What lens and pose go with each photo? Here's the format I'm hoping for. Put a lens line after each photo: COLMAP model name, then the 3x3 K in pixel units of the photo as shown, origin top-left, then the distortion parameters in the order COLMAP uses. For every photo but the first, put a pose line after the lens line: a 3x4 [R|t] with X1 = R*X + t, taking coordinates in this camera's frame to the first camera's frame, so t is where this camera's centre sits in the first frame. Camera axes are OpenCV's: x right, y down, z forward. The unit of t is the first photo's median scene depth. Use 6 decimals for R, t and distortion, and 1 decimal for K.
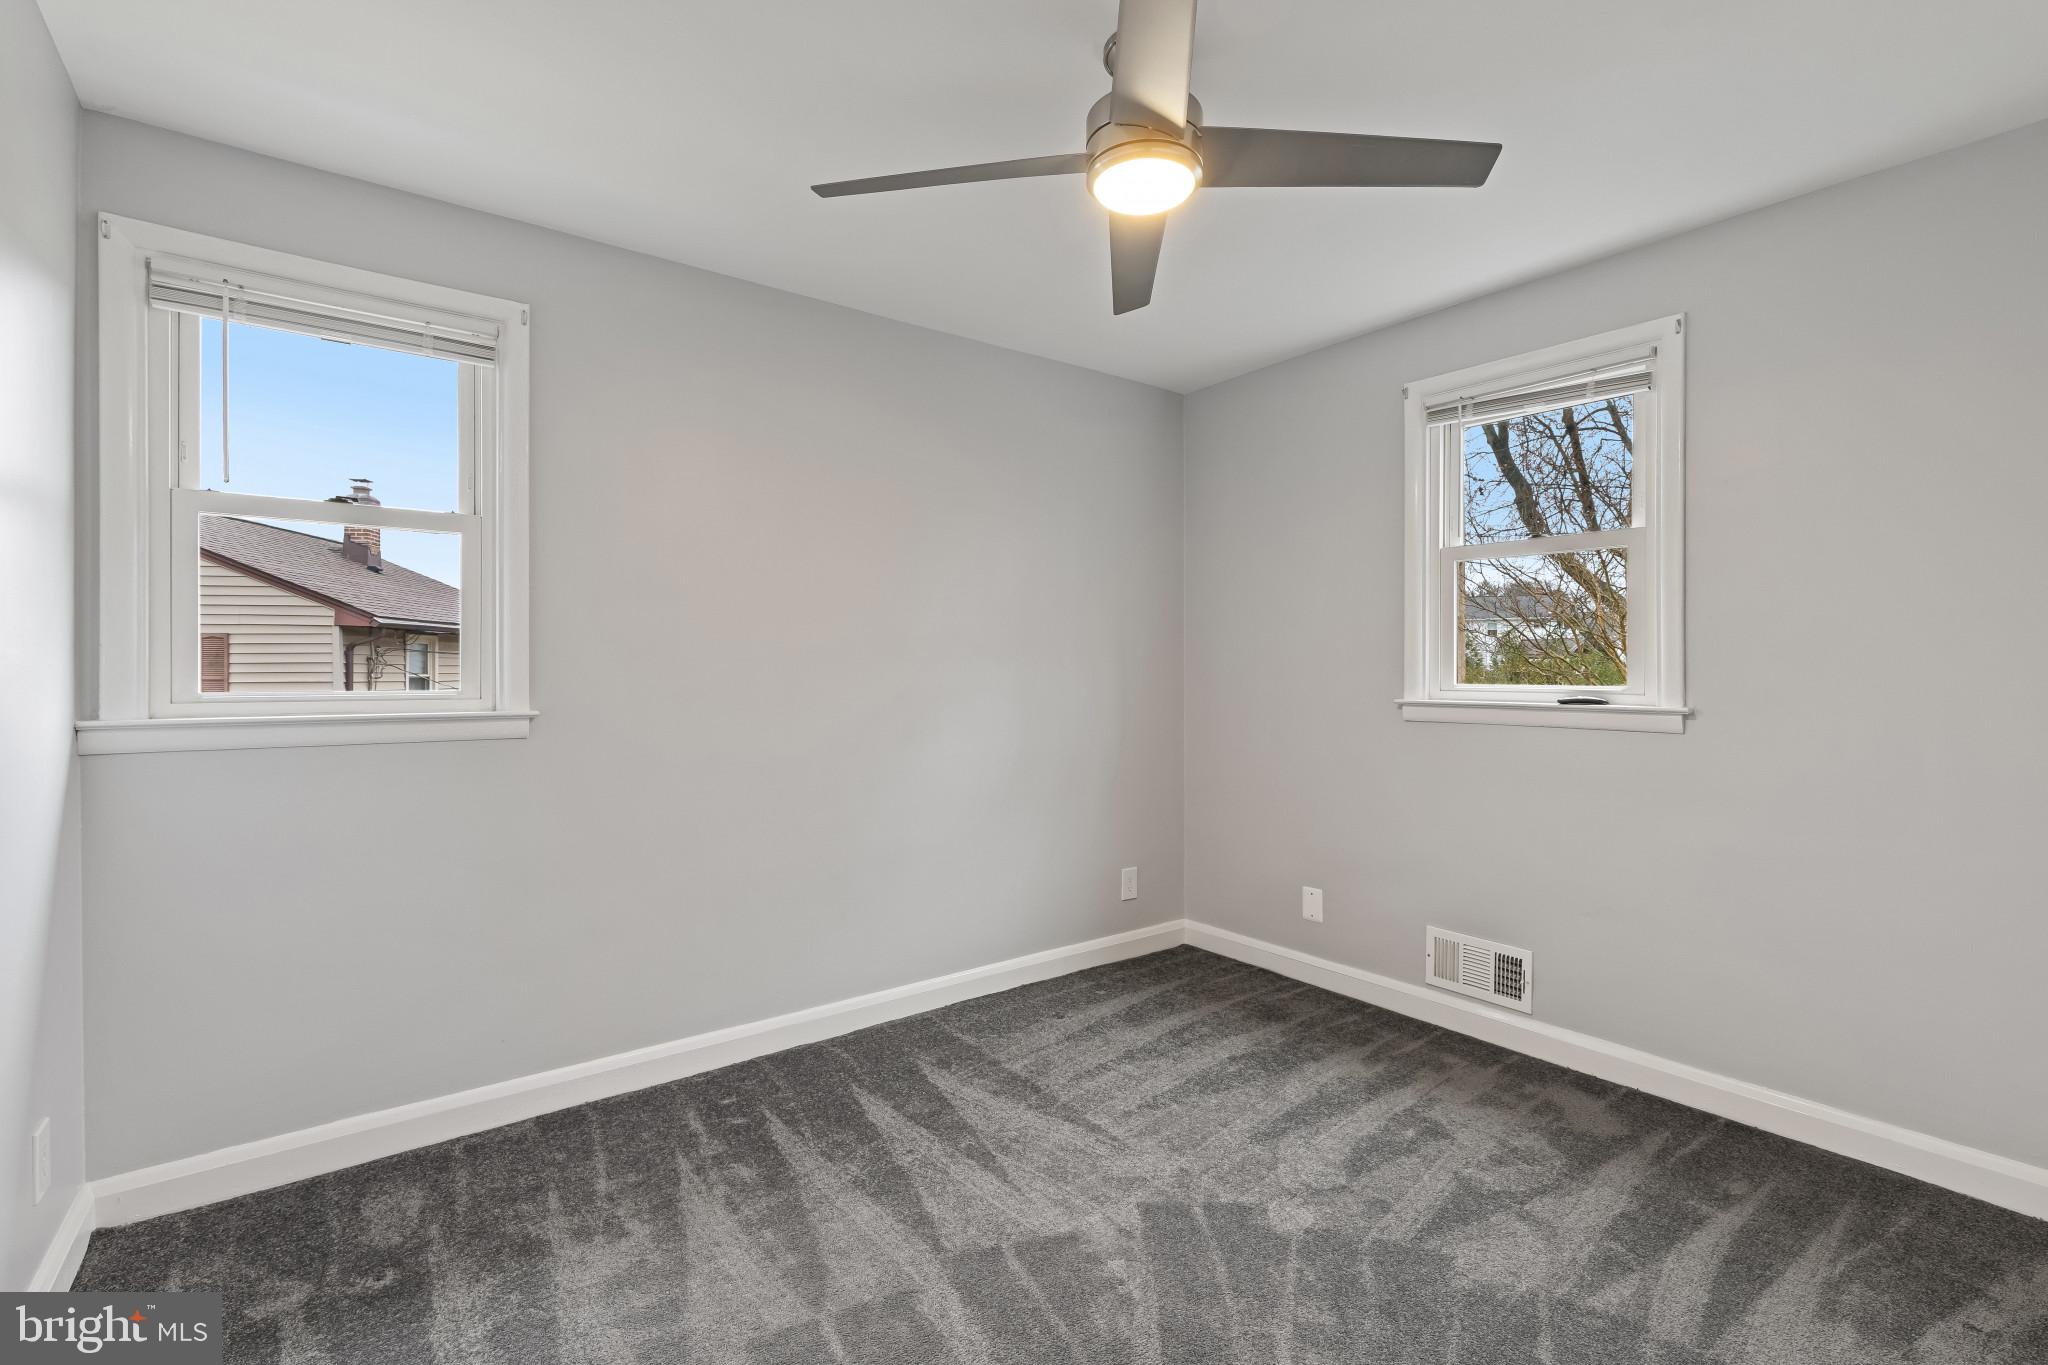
lens RADIAL K [[915.1, 0, 1017.1], [0, 915.1, 676.6], [0, 0, 1]] dist [0.001384, -0.000271]
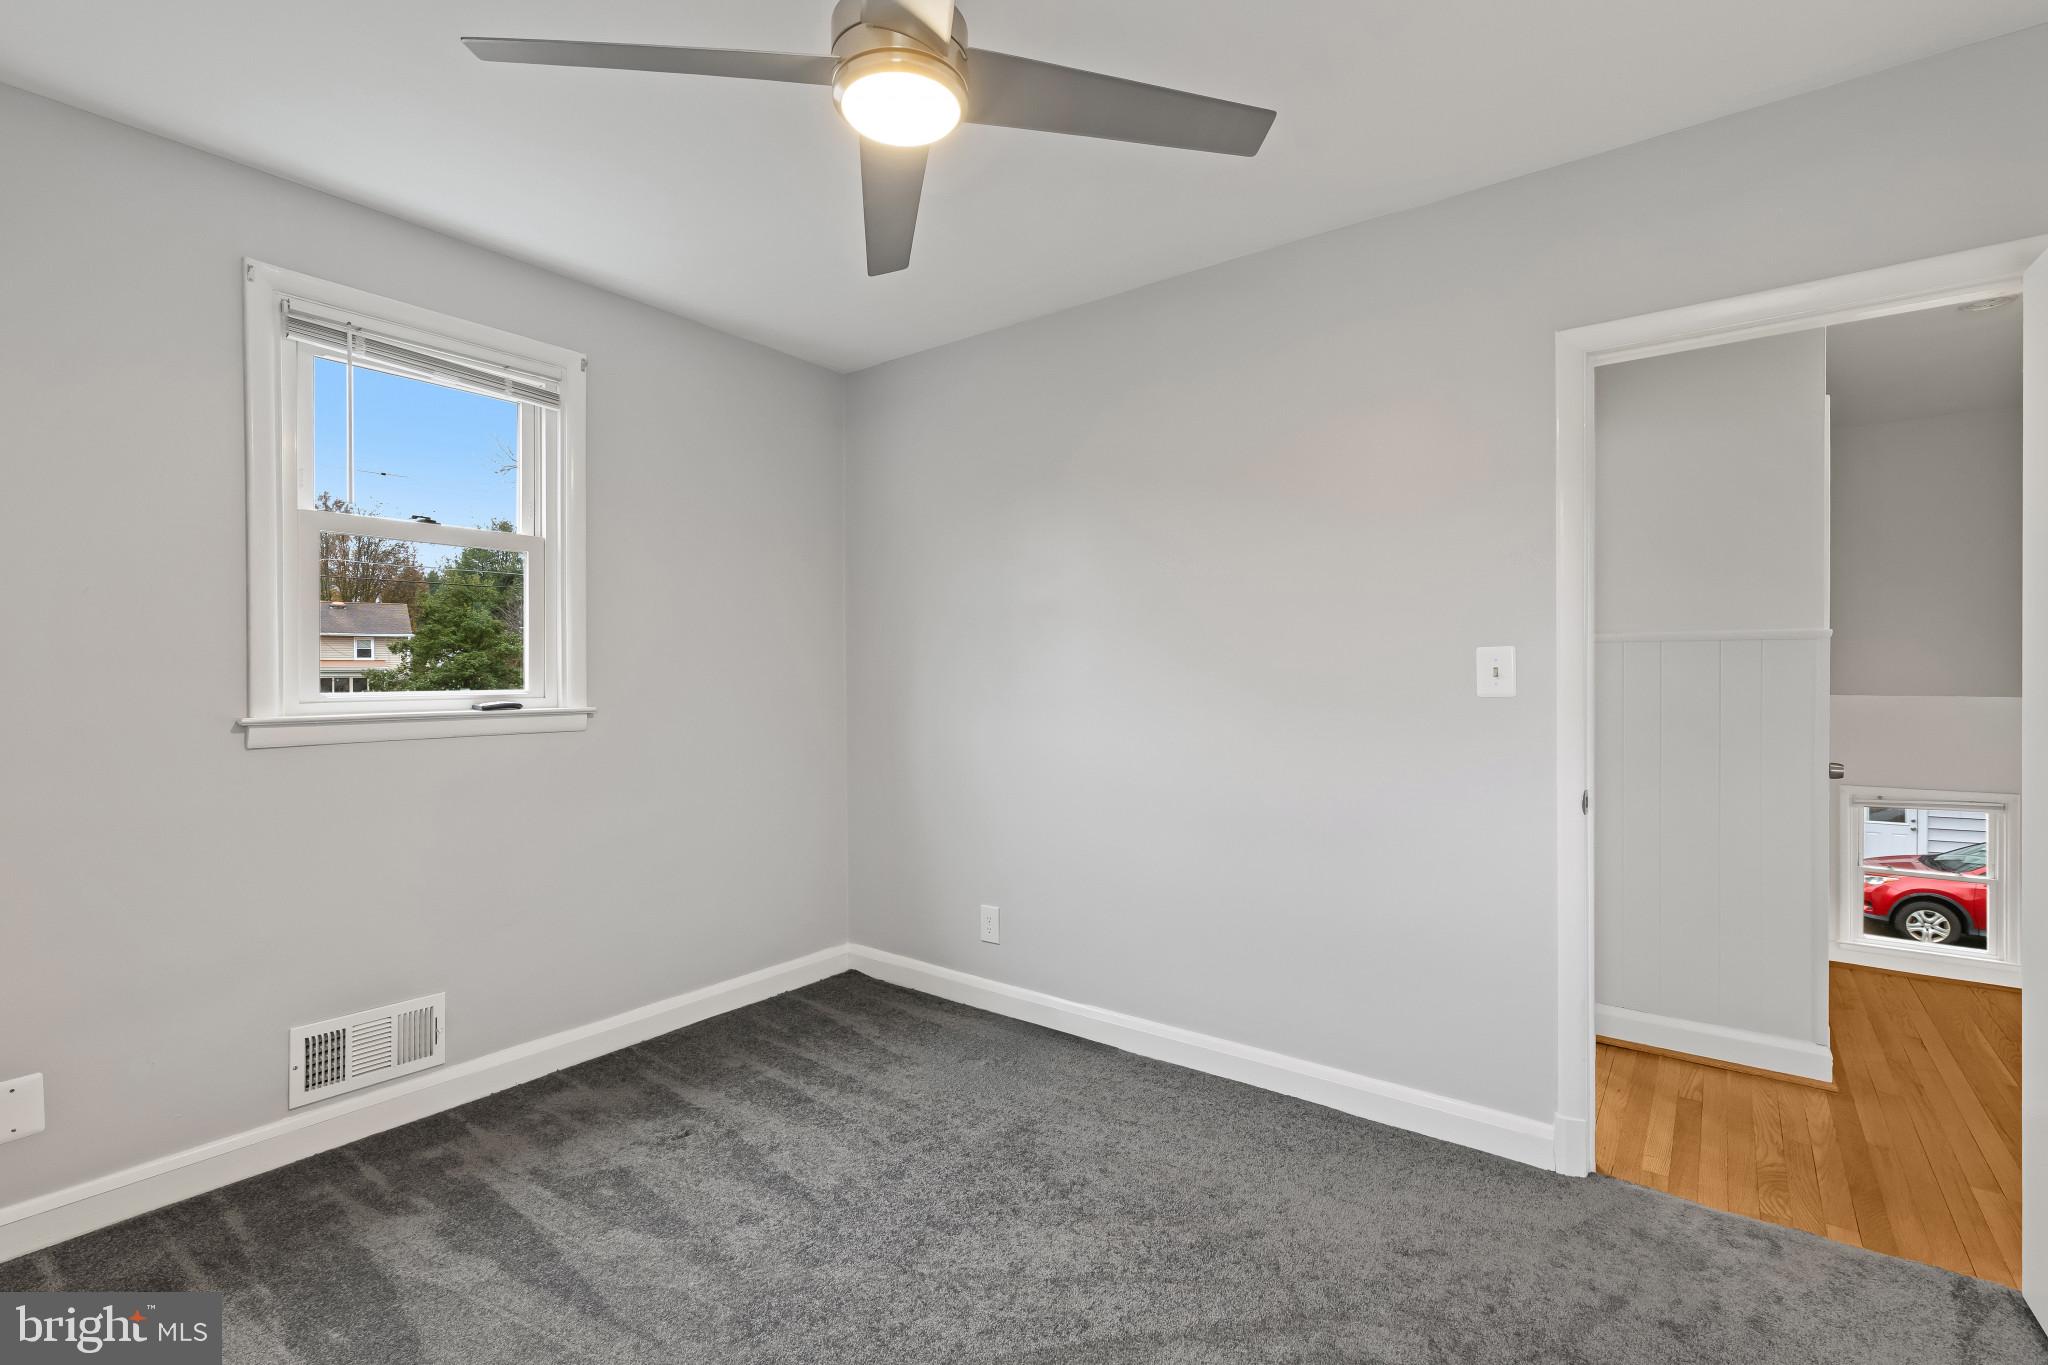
lens RADIAL K [[915.1, 0, 1030.1], [0, 915.1, 683.5], [0, 0, 1]] dist [0.001384, -0.000271]
pose [[-0.279800, -0.010863, 0.959997, -0.453891], [0.014050, 0.999783, 0.015408, -0.003719], [-0.959955, 0.017799, -0.279587, 0.716778]]
